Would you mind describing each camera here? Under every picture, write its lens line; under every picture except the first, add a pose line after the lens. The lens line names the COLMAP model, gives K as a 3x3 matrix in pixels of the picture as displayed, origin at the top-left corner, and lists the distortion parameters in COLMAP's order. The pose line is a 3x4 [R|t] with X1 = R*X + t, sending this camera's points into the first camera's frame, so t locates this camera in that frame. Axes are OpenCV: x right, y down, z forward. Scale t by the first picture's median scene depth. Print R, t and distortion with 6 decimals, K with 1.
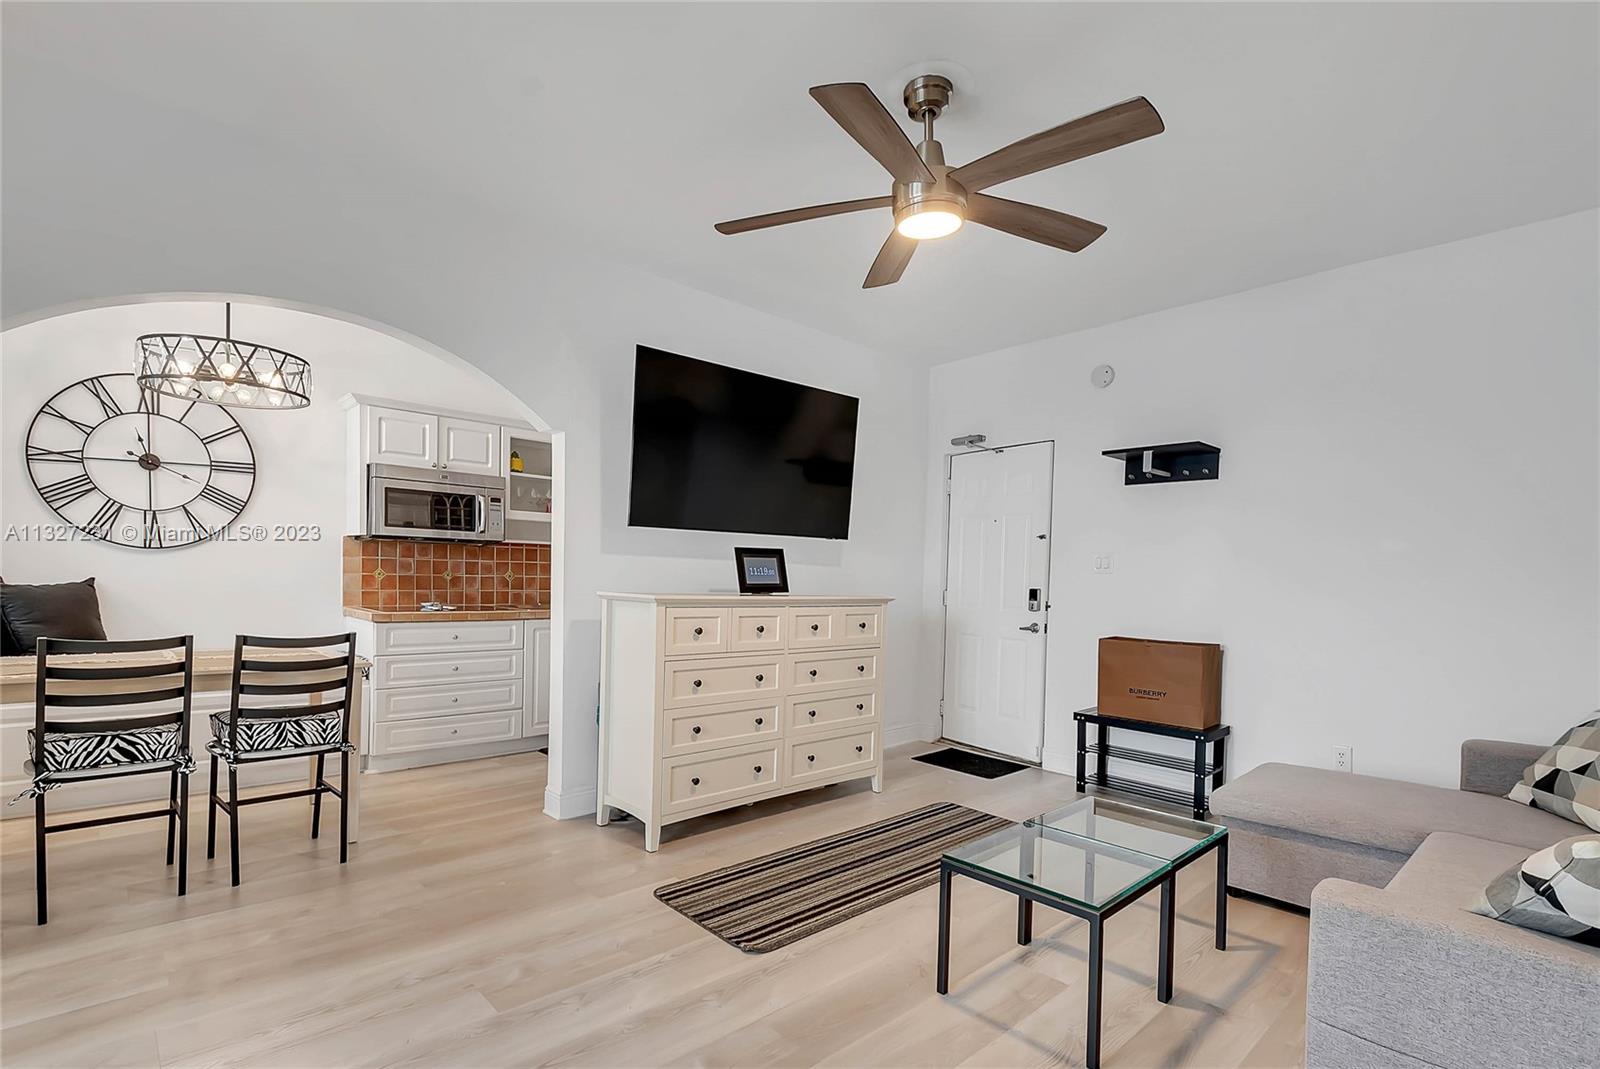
lens RADIAL K [[747.2, 0, 796.9], [0, 747.2, 598.2], [0, 0, 1]] dist [0.016907, -0.007417]
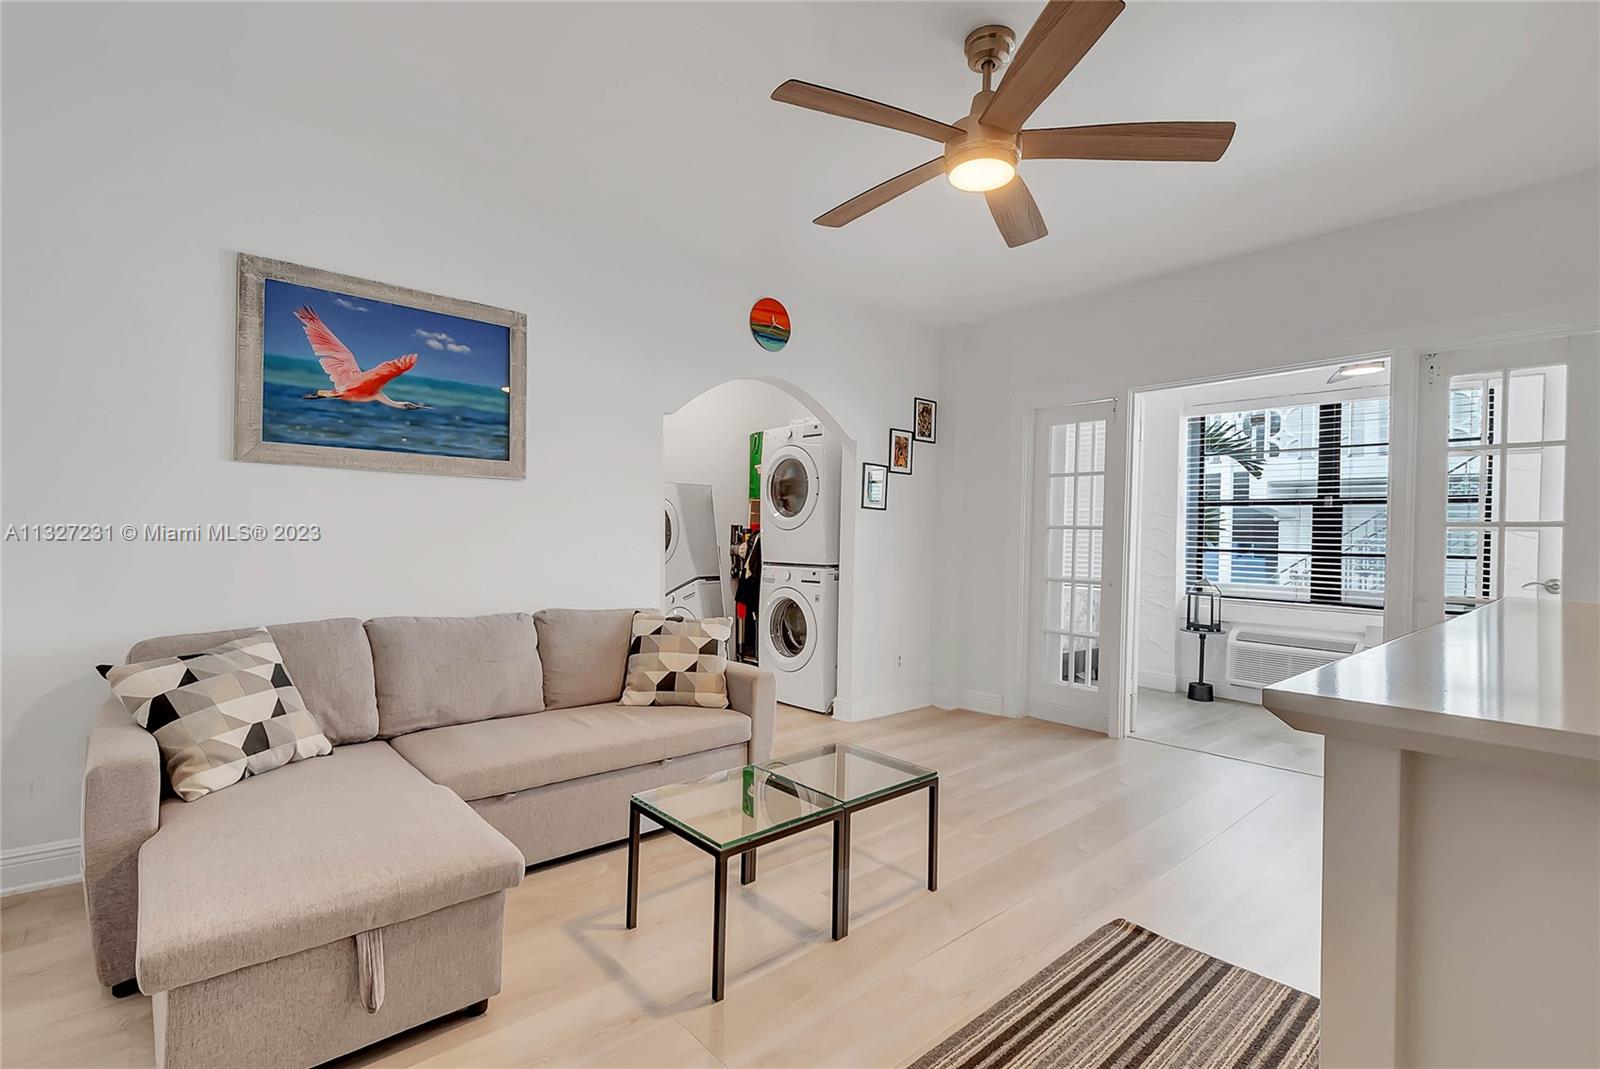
lens RADIAL K [[731.1, 0, 774.4], [0, 731.1, 535.4], [0, 0, 1]] dist [0.012224, -0.006851]
pose [[-0.997502, -0.051485, 0.048364, 0.226742], [-0.049386, 0.997826, 0.043633, -0.042535], [-0.050505, 0.041135, -0.997876, 1.167945]]
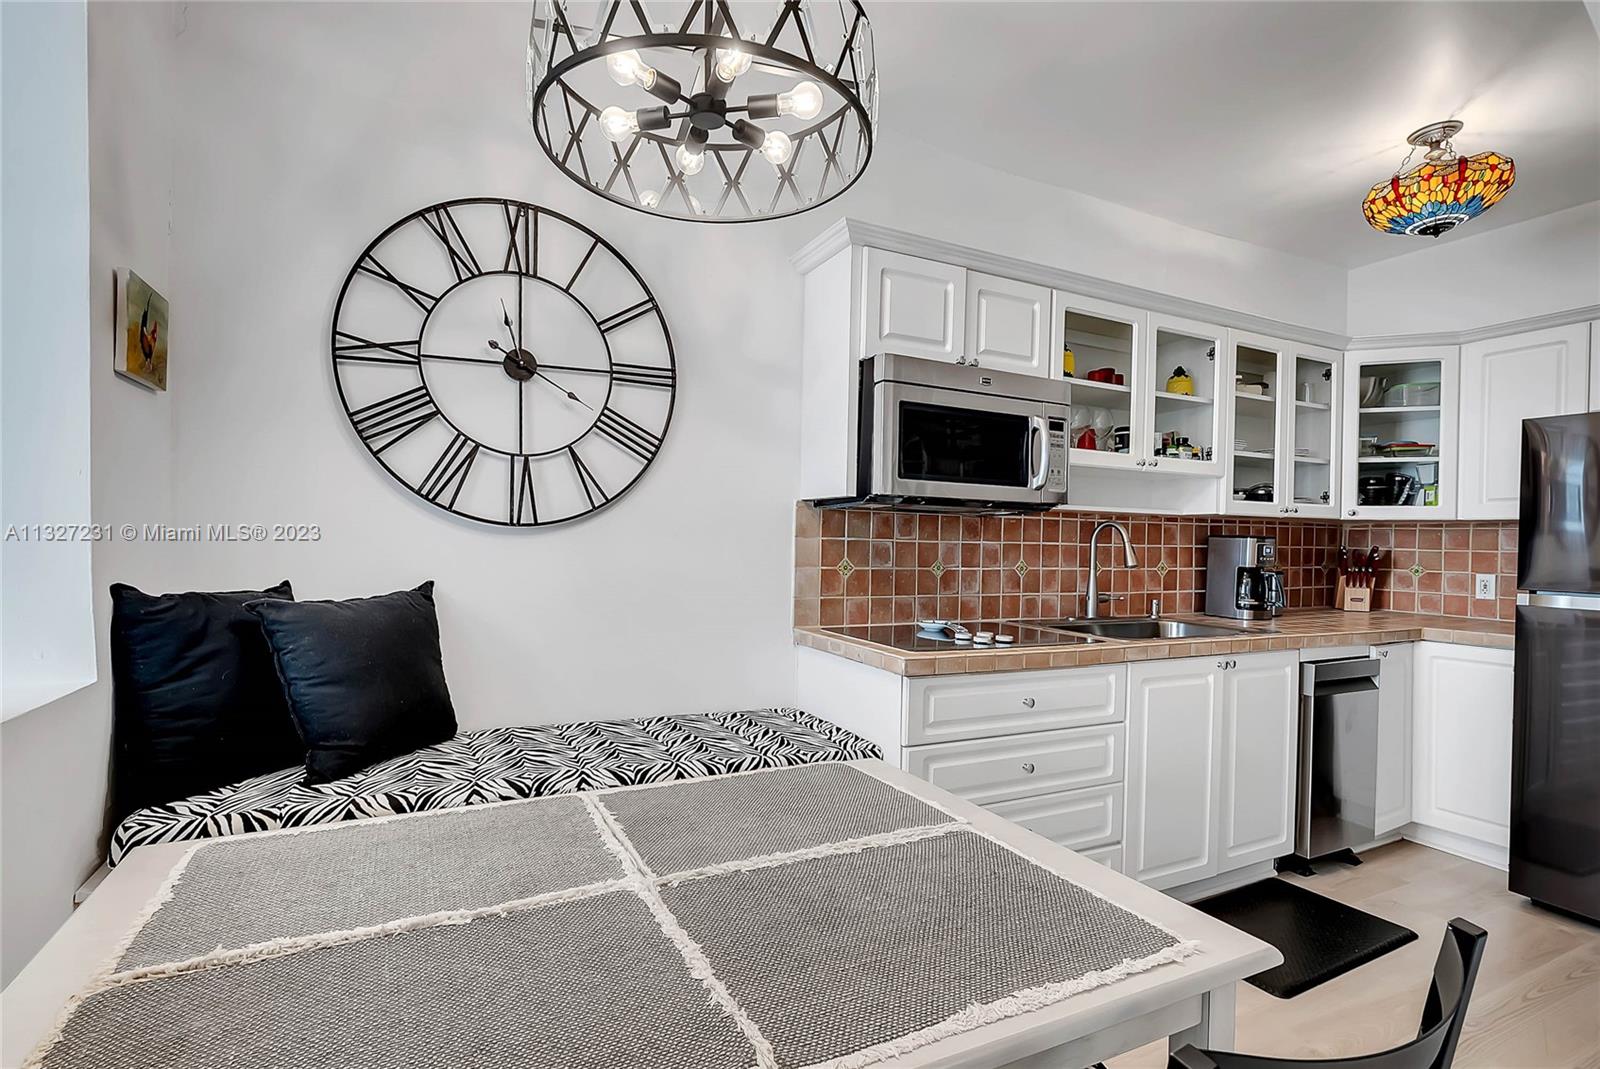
lens RADIAL K [[731.1, 0, 783.4], [0, 731.1, 544.9], [0, 0, 1]] dist [0.012224, -0.006851]
pose [[0.955425, -0.002195, -0.295225, -0.510374], [-0.007658, 0.999452, -0.032215, -0.036321], [0.295134, 0.033040, 0.954885, 0.544462]]
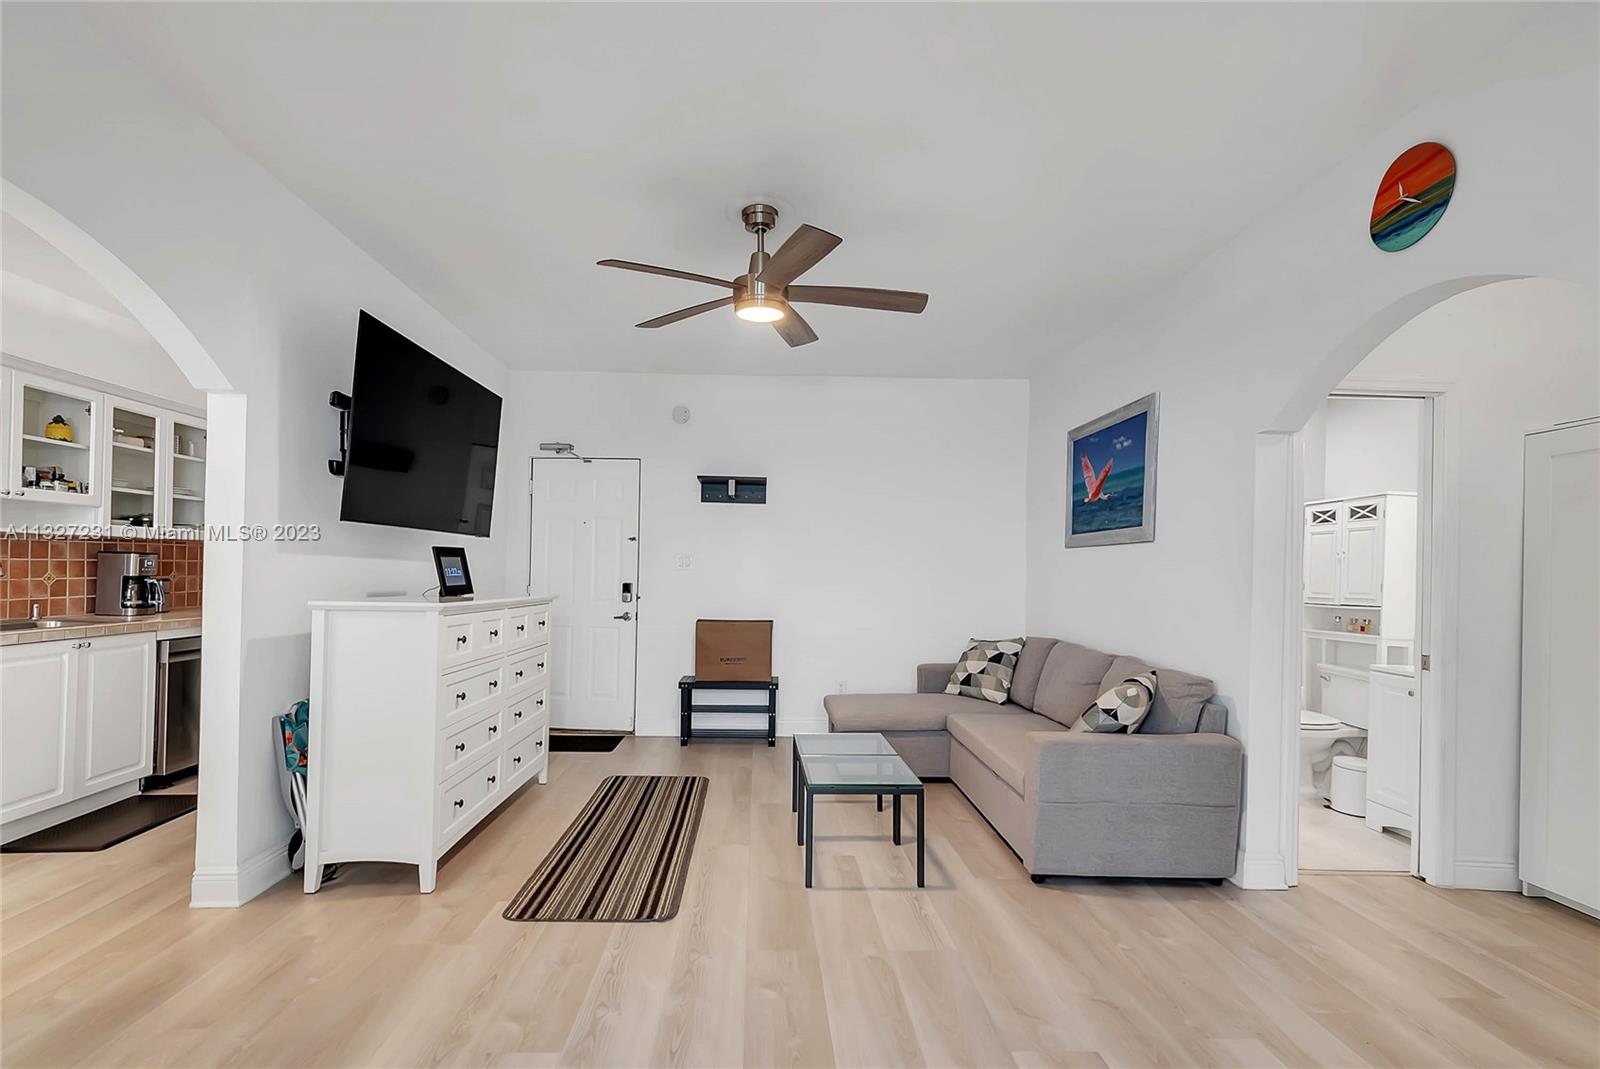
lens RADIAL K [[731.1, 0, 795.0], [0, 731.1, 566.0], [0, 0, 1]] dist [0.012224, -0.006851]
pose [[0.648098, -0.005028, 0.761541, -0.450329], [0.022272, 0.999676, -0.012355, -0.022257], [-0.761232, 0.024968, 0.647999, 0.076325]]
